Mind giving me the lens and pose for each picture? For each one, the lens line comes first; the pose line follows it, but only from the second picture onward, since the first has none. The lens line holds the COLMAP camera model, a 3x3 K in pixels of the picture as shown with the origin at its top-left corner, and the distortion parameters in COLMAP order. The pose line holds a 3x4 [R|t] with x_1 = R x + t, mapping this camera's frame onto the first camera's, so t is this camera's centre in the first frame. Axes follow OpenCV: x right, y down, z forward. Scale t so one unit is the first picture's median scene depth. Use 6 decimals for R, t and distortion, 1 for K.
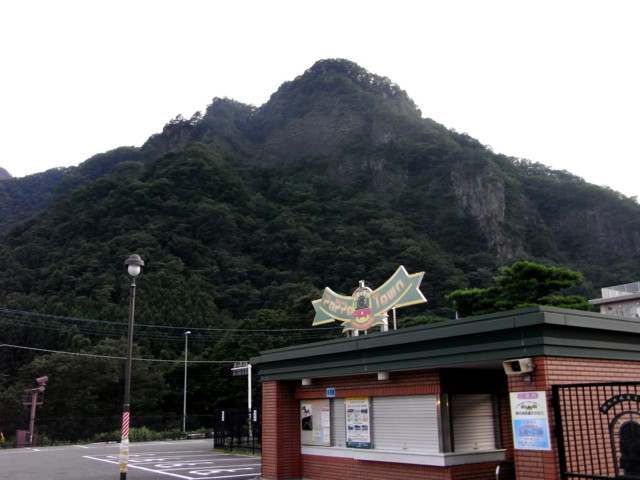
lens RADIAL K [[643.8, 0, 316.4], [0, 643.8, 239.6], [0, 0, 1]] dist [-0.085914, 0.188195]
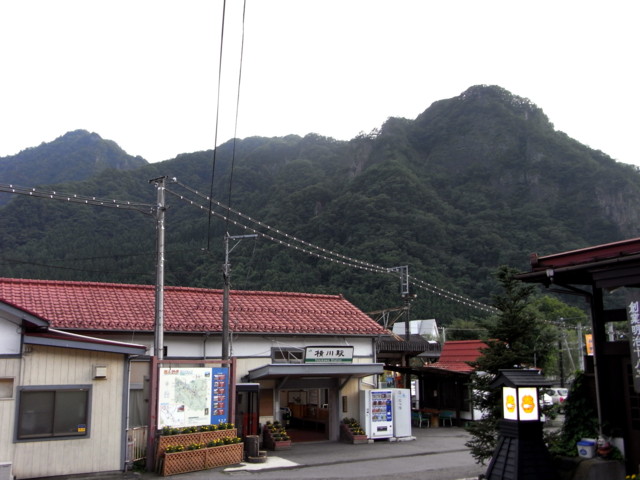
lens RADIAL K [[643.8, 0, 316.4], [0, 643.8, 239.6], [0, 0, 1]] dist [-0.085914, 0.188195]
pose [[0.997730, 0.002817, -0.067276, -0.260450], [0.002371, 0.997034, 0.076920, -0.094944], [0.067293, -0.076905, 0.994765, -0.333841]]
